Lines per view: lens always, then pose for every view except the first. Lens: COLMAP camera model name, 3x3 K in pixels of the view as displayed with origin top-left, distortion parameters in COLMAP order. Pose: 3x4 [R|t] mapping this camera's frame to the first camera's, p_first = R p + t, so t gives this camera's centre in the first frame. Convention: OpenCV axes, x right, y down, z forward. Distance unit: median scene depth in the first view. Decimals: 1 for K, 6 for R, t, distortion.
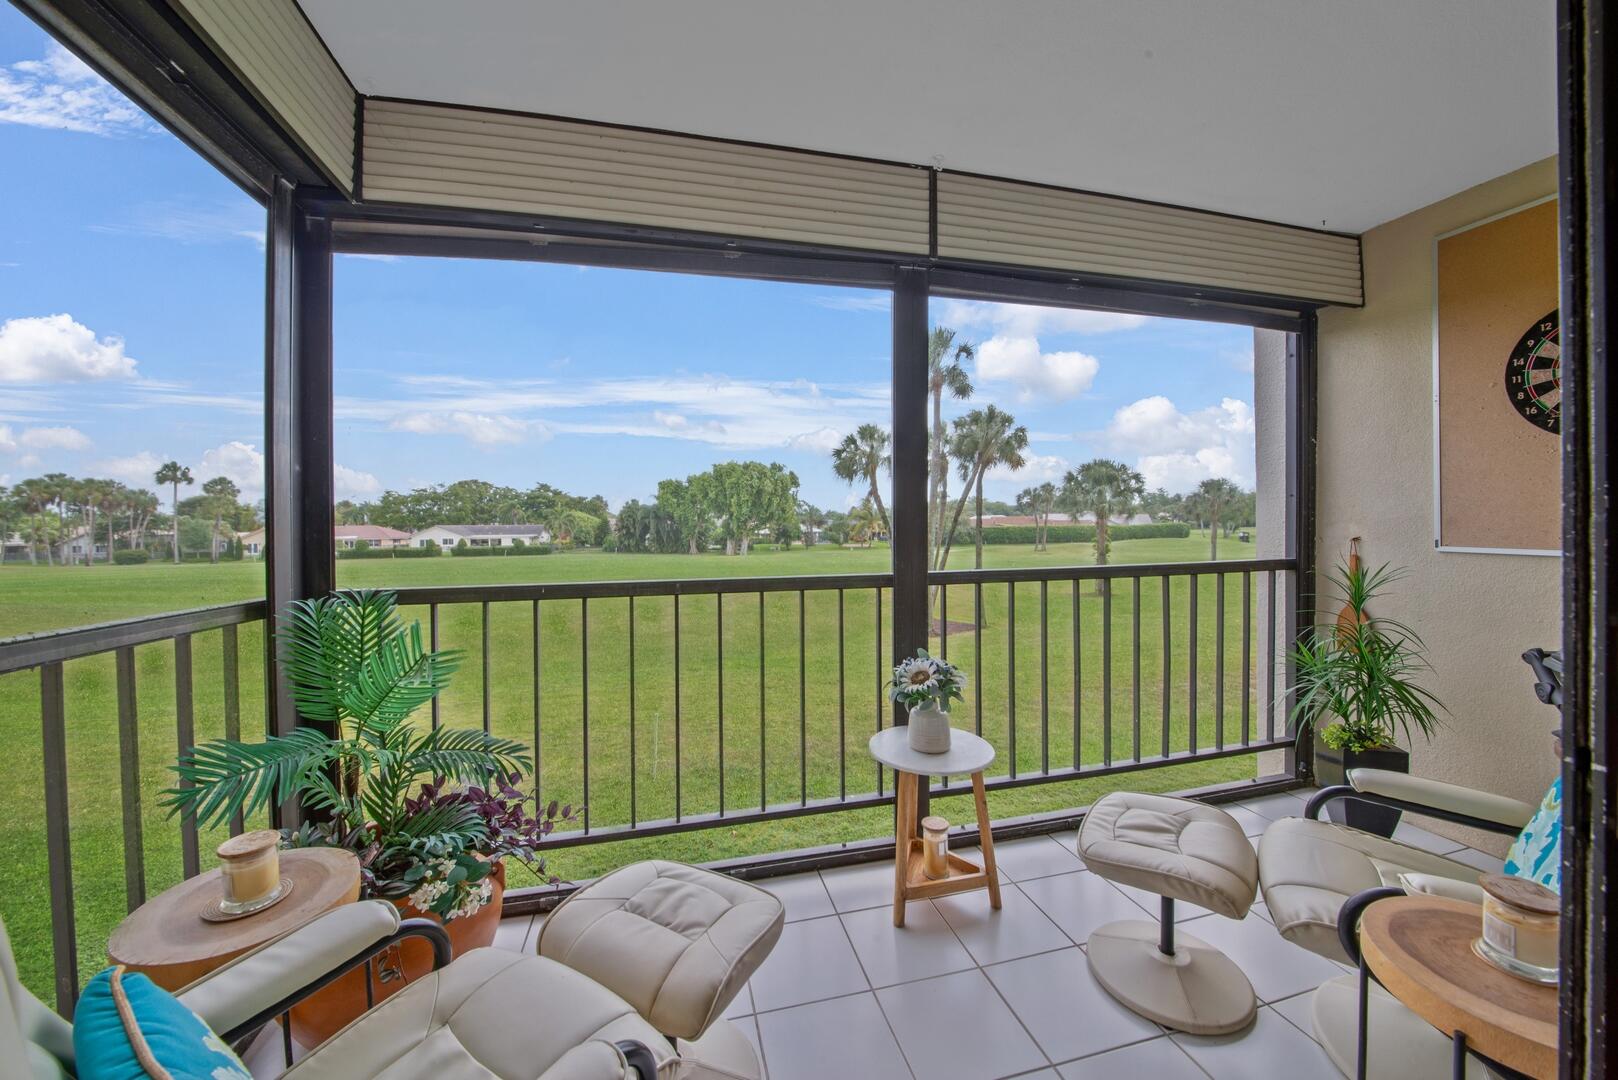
lens RADIAL K [[572.7, 0, 806.1], [0, 572.7, 527.3], [0, 0, 1]] dist [-0.019918, 0.000021]
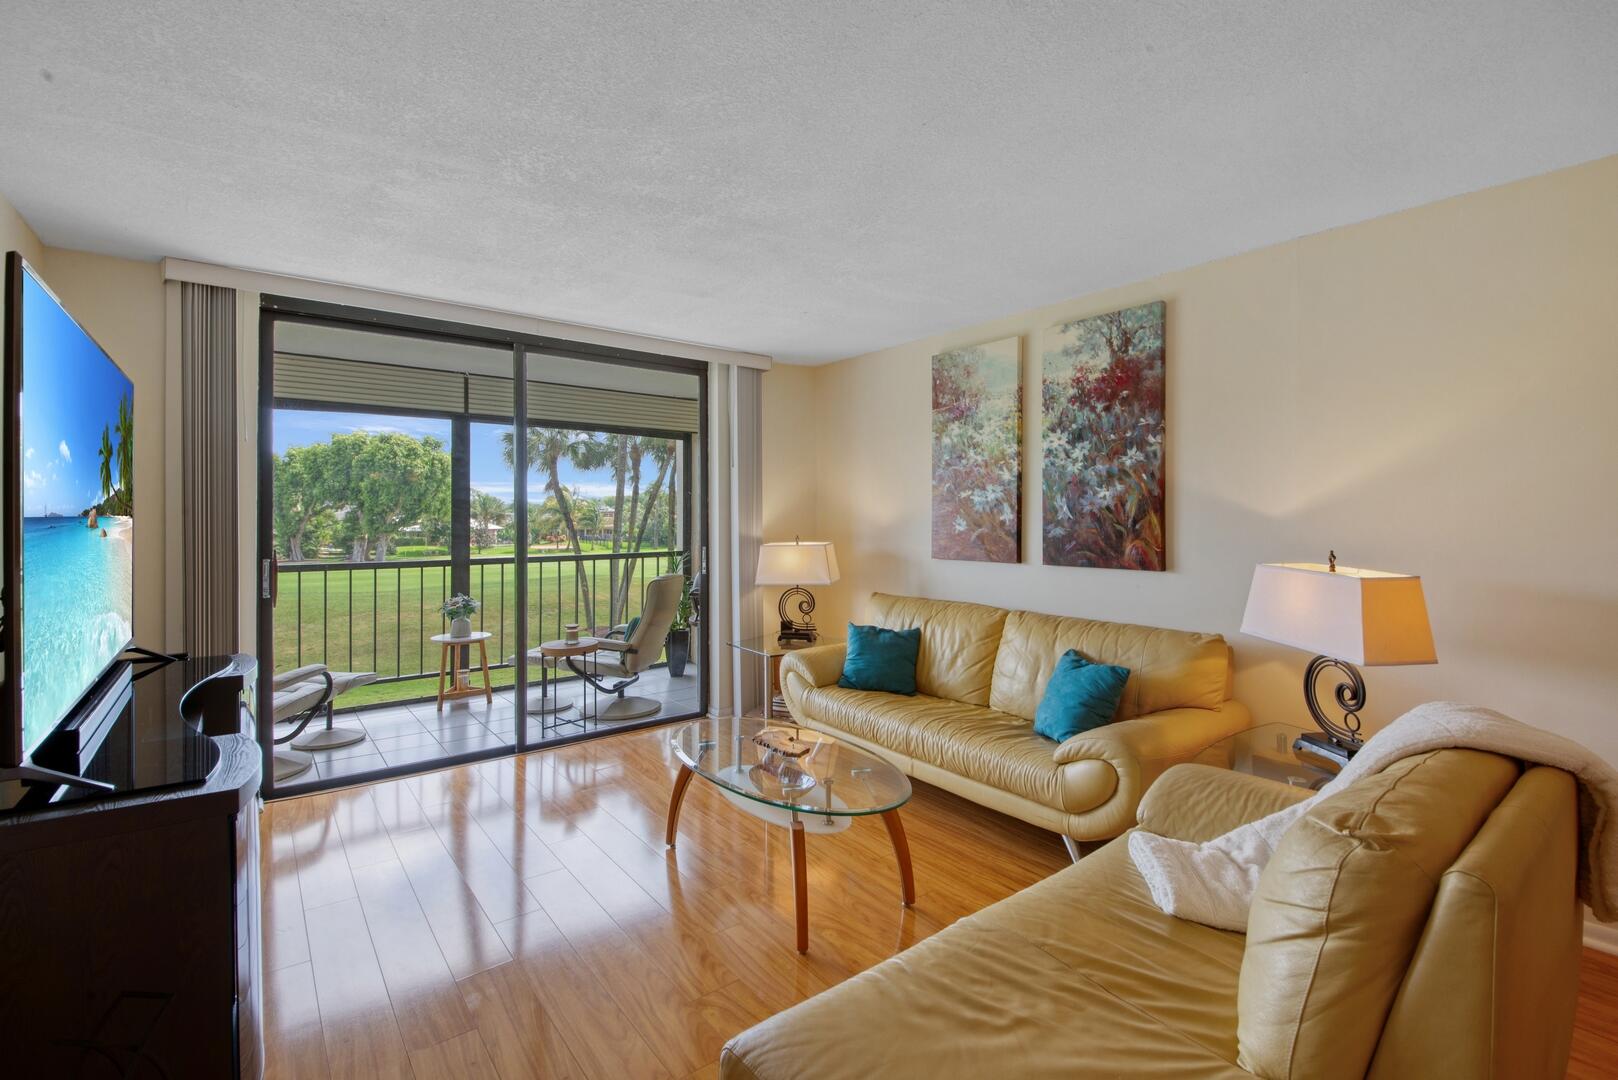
lens RADIAL K [[720.8, 0, 813.6], [0, 720.8, 517.7], [0, 0, 1]] dist [0.000633, 0.000022]
pose [[0.908689, 0.010997, 0.417330, 0.045681], [-0.007560, 0.999923, -0.009887, -0.009027], [-0.417406, 0.005830, 0.908701, -0.334348]]
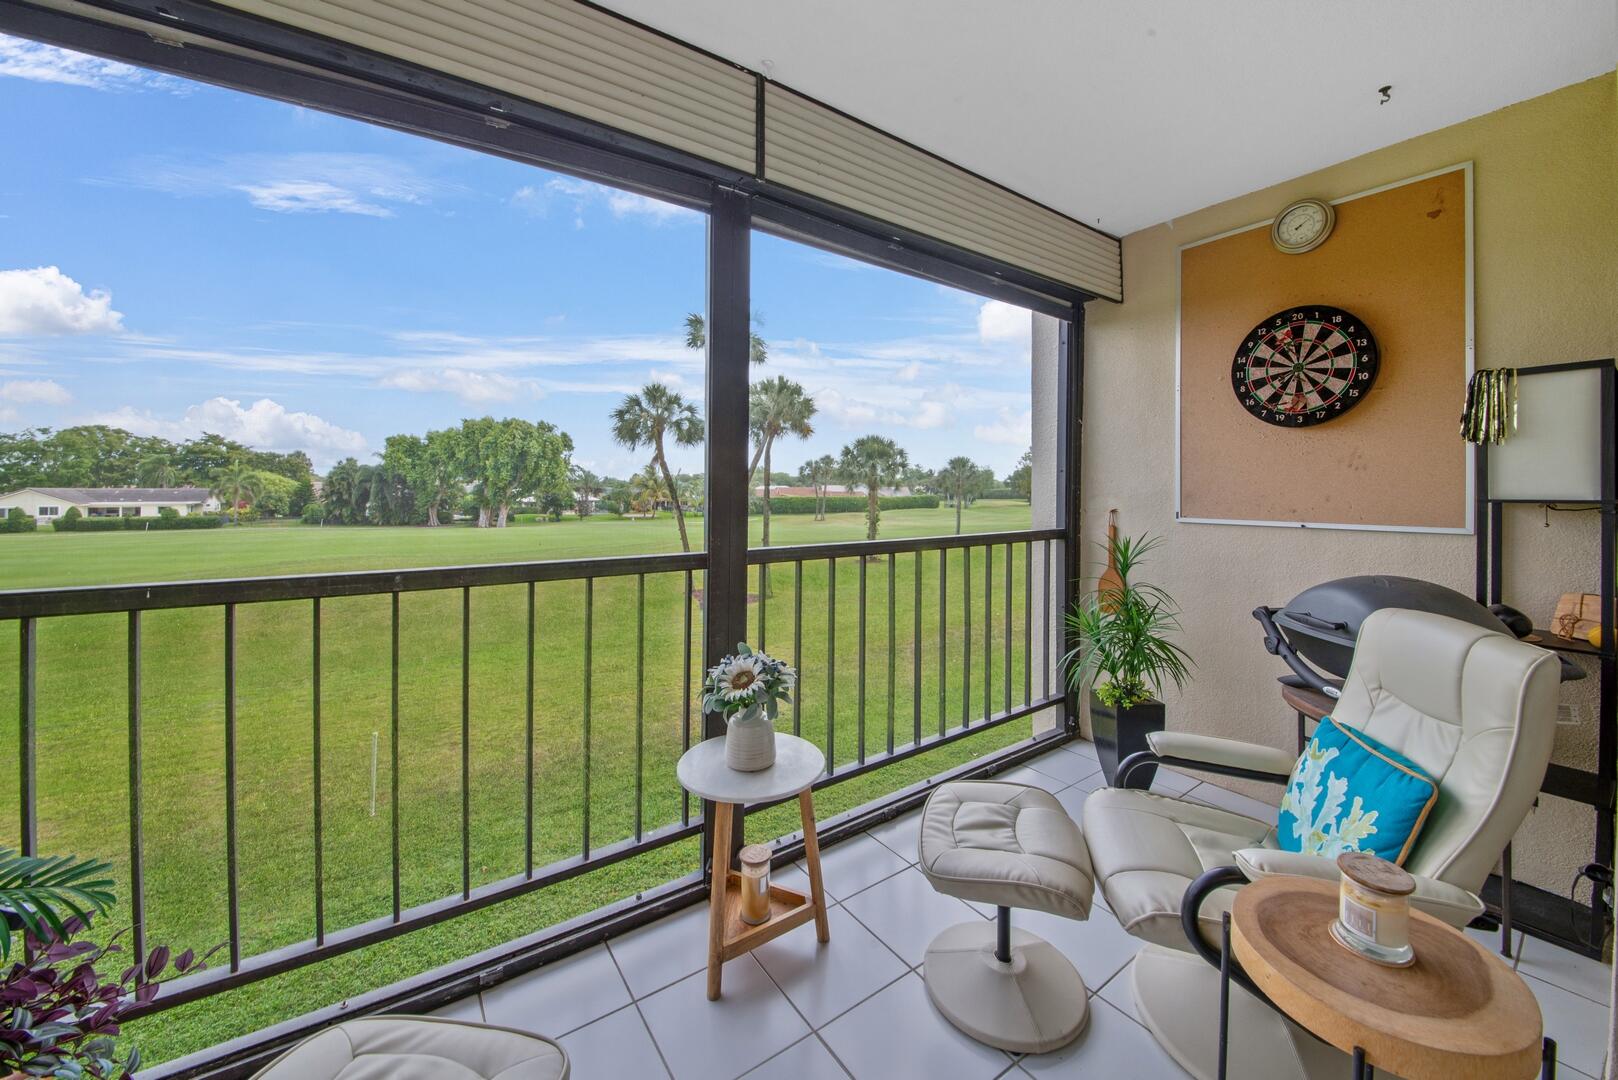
lens RADIAL K [[594.2, 0, 798.5], [0, 594.2, 485.4], [0, 0, 1]] dist [0.001421, -0.000116]
pose [[0.937776, 0.017126, 0.346819, -0.021035], [-0.010533, 0.999726, -0.020888, 0.001948], [-0.347082, 0.015935, 0.937699, 0.145051]]
